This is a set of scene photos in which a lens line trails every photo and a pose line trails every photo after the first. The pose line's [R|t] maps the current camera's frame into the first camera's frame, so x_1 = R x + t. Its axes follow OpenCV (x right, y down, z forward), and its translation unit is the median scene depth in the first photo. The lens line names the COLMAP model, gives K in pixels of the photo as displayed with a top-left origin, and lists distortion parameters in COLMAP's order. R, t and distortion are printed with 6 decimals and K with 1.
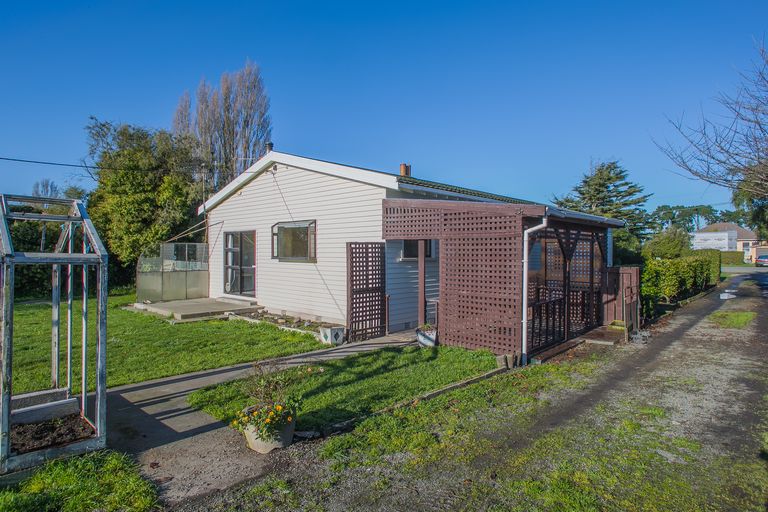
lens RADIAL K [[446.0, 0, 384.0], [0, 446.0, 256.0], [0, 0, 1]] dist [-0.043394, 0.001891]
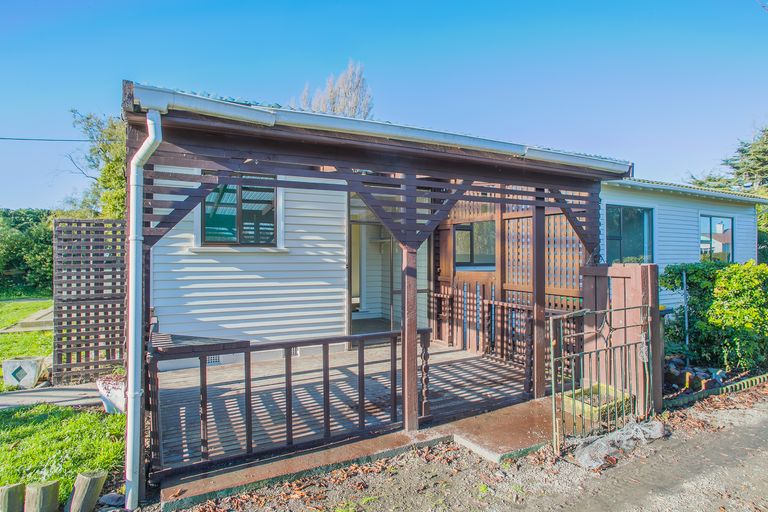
lens RADIAL K [[446.0, 0, 384.0], [0, 446.0, 256.0], [0, 0, 1]] dist [-0.043394, 0.001891]
pose [[0.940658, -0.004742, -0.339323, 0.377056], [-0.000056, 0.999900, -0.014129, 0.019186], [0.339356, 0.013310, 0.940564, 0.408038]]
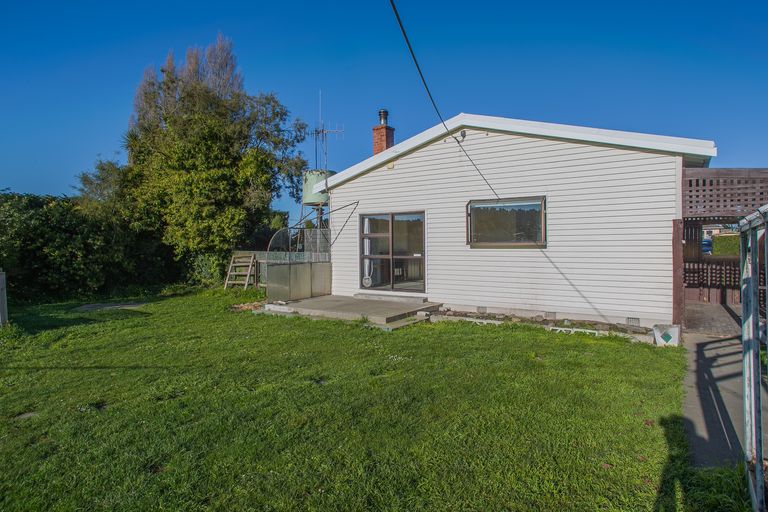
lens RADIAL K [[446.0, 0, 384.0], [0, 446.0, 256.0], [0, 0, 1]] dist [-0.043394, 0.001891]
pose [[0.989708, -0.015386, 0.142275, -0.434524], [0.012851, 0.999742, 0.018721, 0.008127], [-0.142526, -0.016700, 0.989650, 0.174675]]
